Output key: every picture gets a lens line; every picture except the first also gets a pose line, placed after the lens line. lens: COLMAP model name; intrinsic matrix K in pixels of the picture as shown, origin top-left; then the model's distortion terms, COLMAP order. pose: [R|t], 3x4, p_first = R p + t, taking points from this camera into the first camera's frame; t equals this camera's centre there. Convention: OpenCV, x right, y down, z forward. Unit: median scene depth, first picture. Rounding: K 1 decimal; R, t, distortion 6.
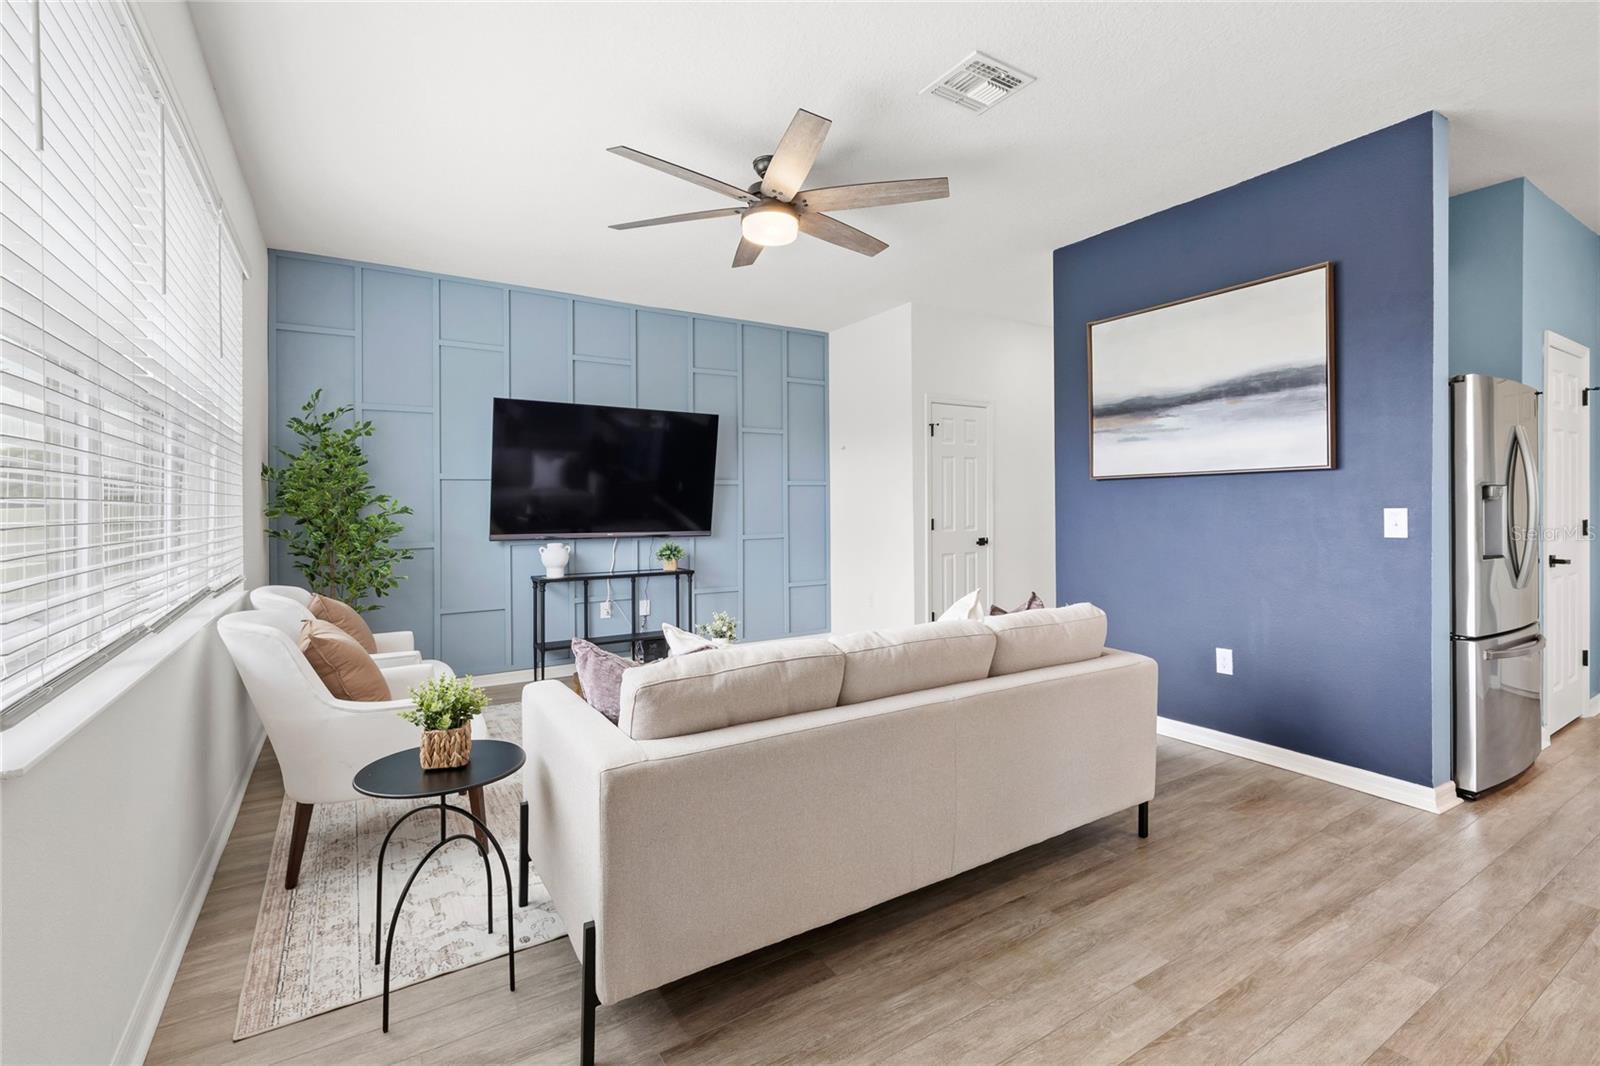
lens RADIAL K [[716.9, 0, 828.8], [0, 716.9, 509.7], [0, 0, 1]] dist [0.000716, 0.000173]
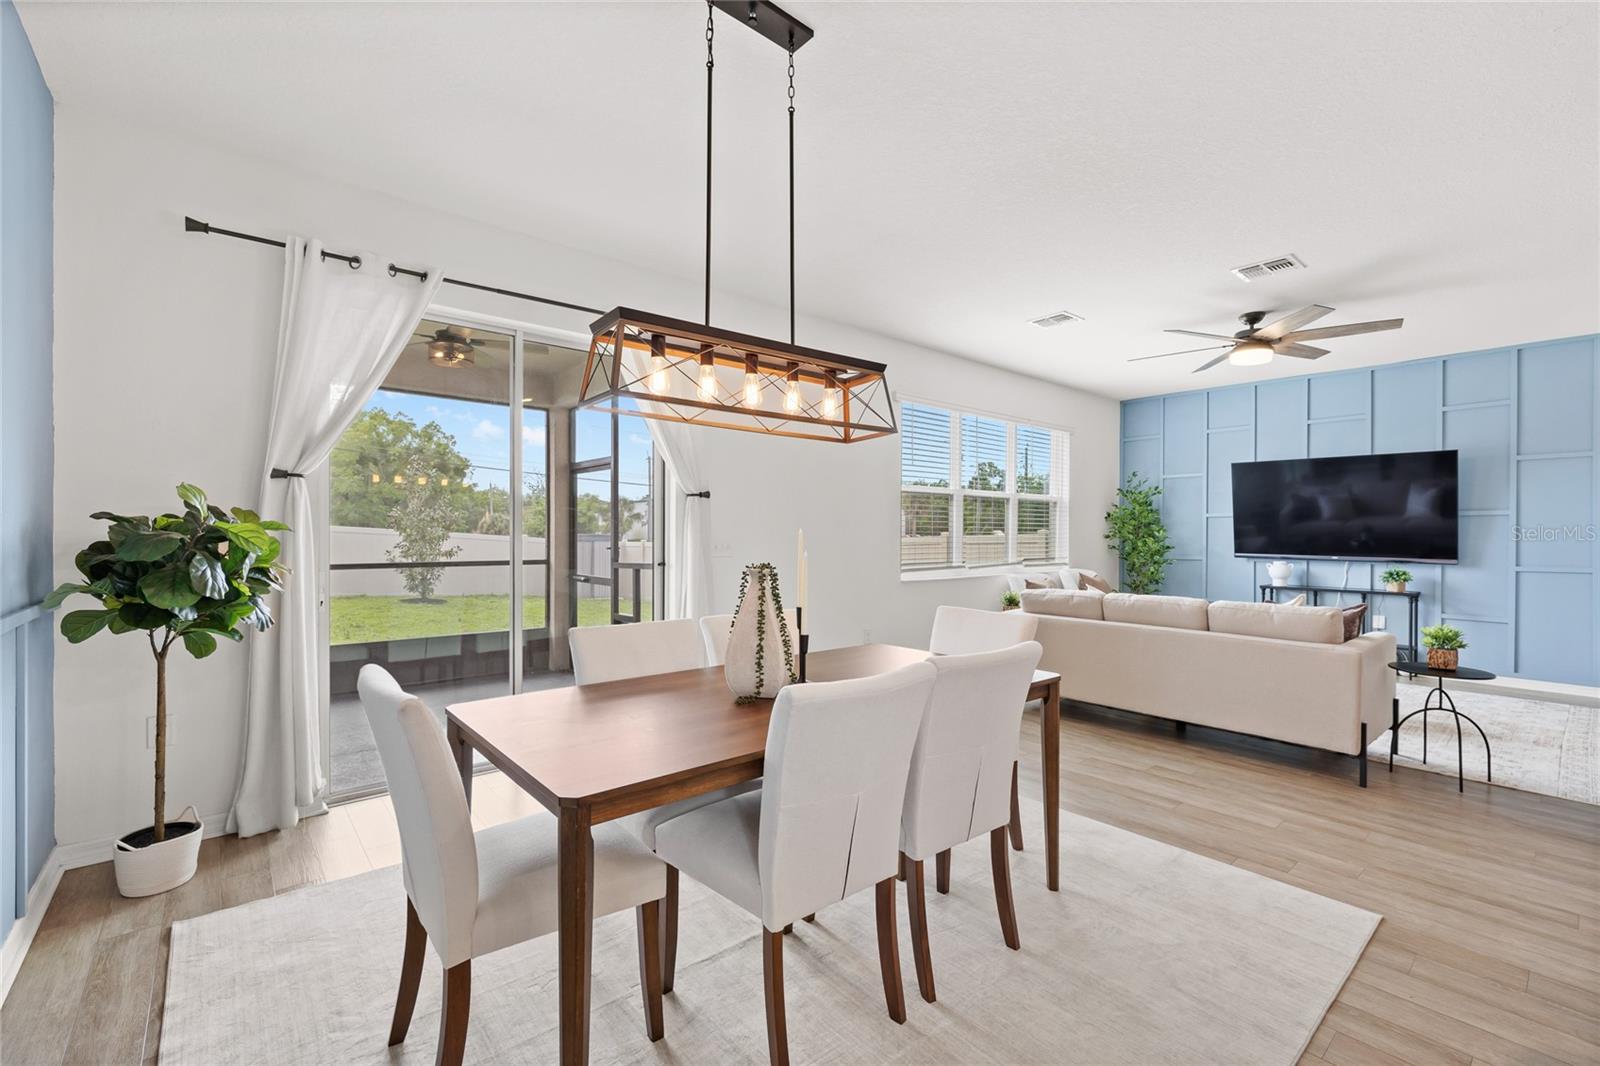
lens RADIAL K [[692.1, 0, 799.9], [0, 692.1, 542.6], [0, 0, 1]] dist [-0.000300, -0.000098]
pose [[0.145714, 0.020566, -0.989113, 1.644748], [-0.008120, 0.999775, 0.019592, -0.017035], [0.989293, 0.005177, 0.145848, -0.243050]]
